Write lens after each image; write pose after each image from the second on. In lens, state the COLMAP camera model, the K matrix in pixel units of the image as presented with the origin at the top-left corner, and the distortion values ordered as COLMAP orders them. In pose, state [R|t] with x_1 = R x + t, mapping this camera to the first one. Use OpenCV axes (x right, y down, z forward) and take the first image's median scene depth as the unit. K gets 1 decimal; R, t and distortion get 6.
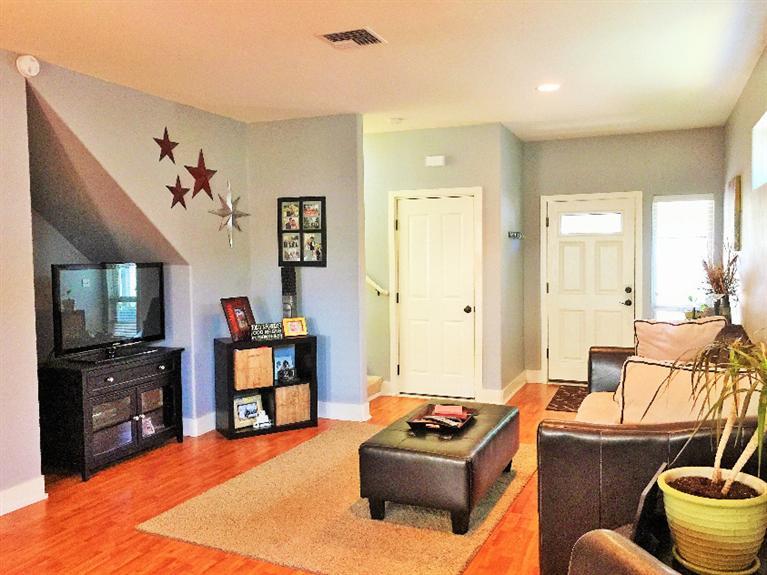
lens RADIAL K [[658.4, 0, 383.5], [0, 658.4, 287.5], [0, 0, 1]] dist [0.083093, -0.104641]
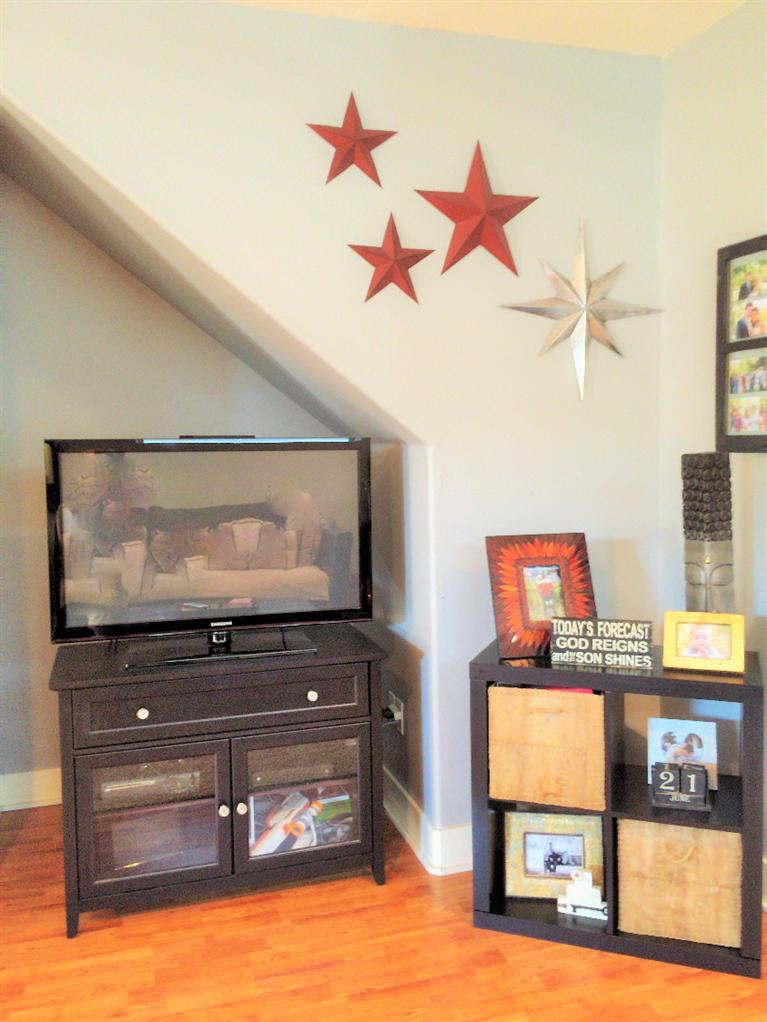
lens RADIAL K [[877.3, 0, 385.3], [0, 877.3, 505.3], [0, 0, 1]] dist [0.083093, -0.104641]
pose [[0.642945, 0.055989, -0.763863, 0.090379], [-0.036351, 0.998431, 0.042585, -0.018501], [0.765049, 0.000387, 0.643972, 0.611315]]
